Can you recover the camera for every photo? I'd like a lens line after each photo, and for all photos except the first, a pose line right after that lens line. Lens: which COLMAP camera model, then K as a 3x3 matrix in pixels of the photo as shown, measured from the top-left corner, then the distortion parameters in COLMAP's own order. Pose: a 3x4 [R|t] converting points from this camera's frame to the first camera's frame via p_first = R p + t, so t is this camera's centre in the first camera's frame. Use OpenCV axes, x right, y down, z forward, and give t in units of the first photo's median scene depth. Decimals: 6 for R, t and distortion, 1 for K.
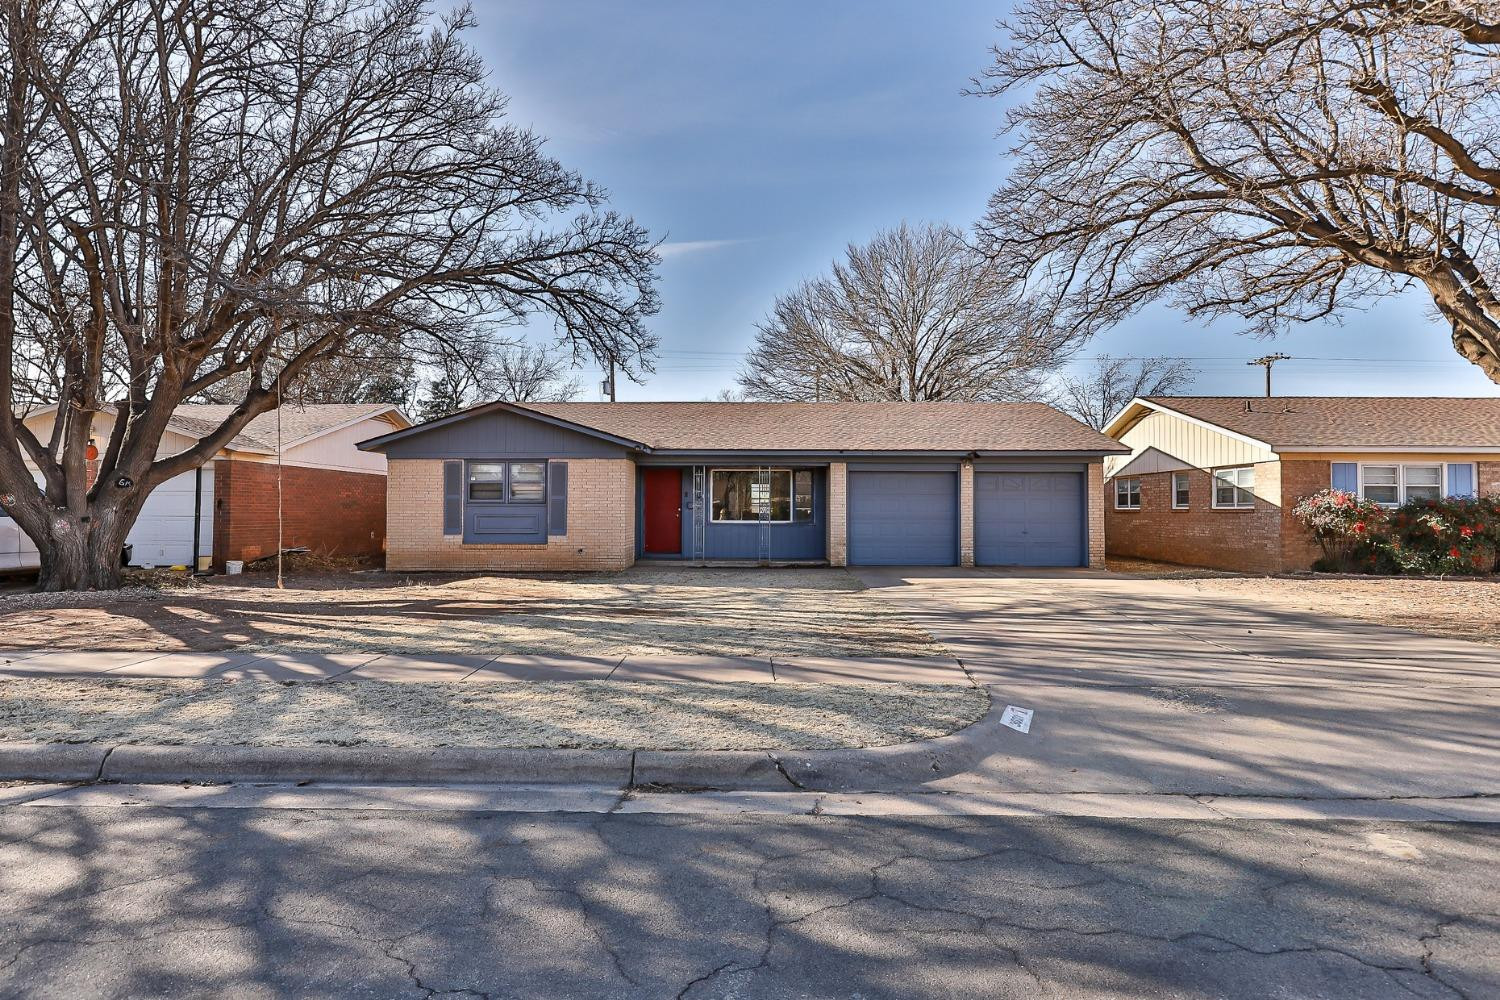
lens RADIAL K [[682.0, 0, 745.7], [0, 682.0, 504.0], [0, 0, 1]] dist [0.000591, -0.000074]
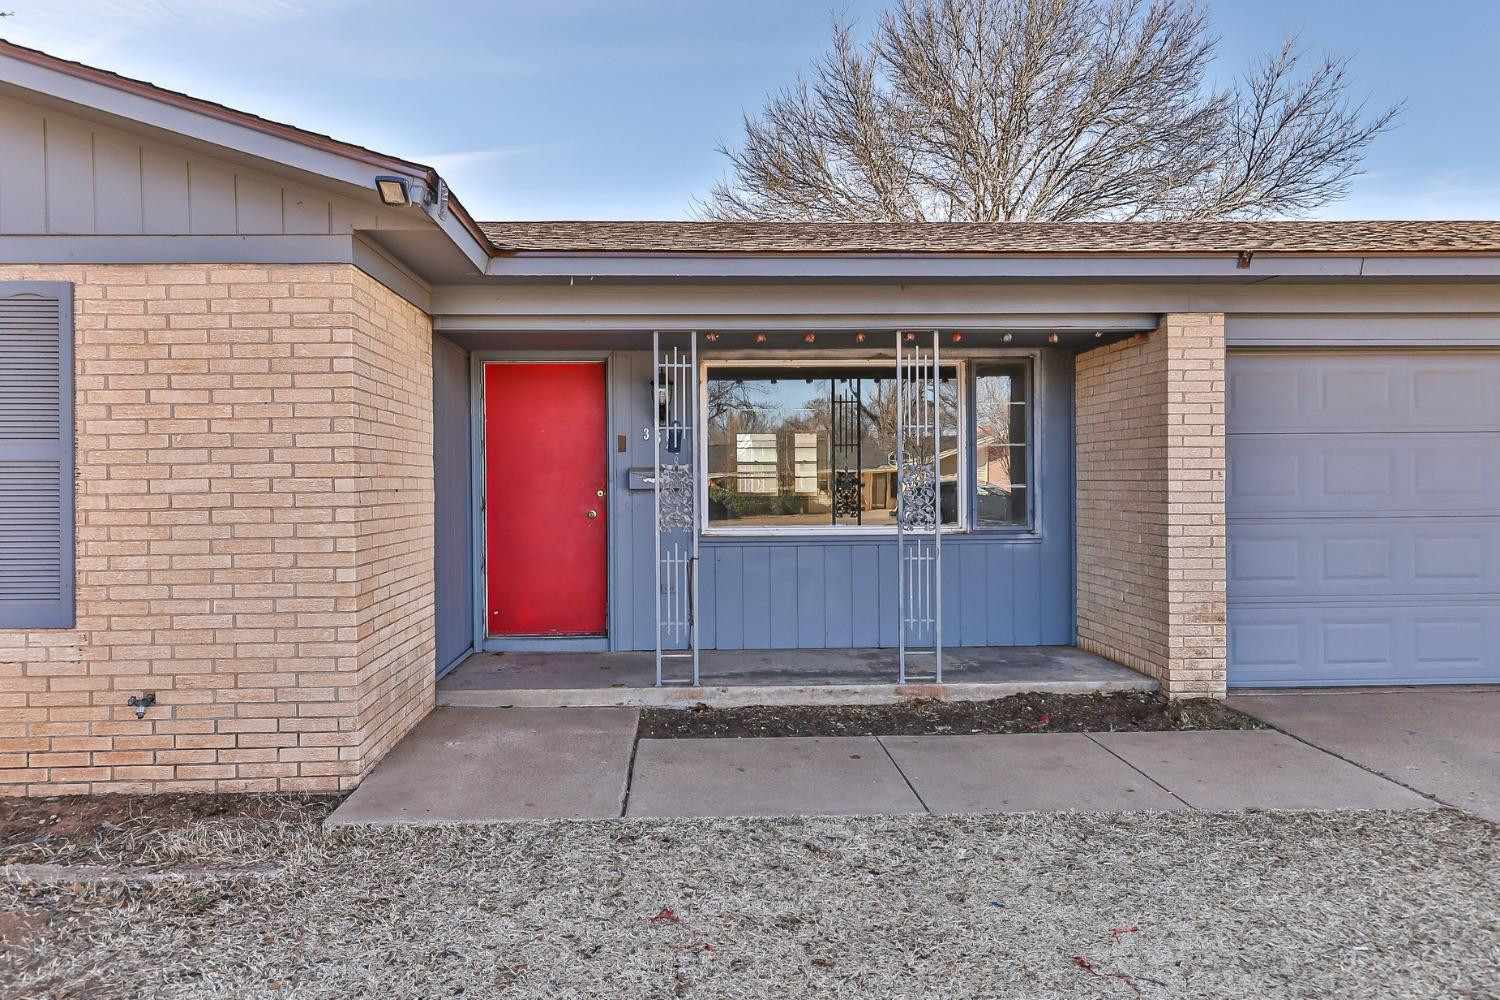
lens RADIAL K [[946.4, 0, 704.4], [0, 946.4, 485.4], [0, 0, 1]] dist [0.002956, 0.000628]
pose [[0.999622, -0.012097, 0.024702, -0.072668], [0.011816, 0.999864, 0.011488, 0.000536], [-0.024837, -0.011192, 0.999629, 0.682792]]
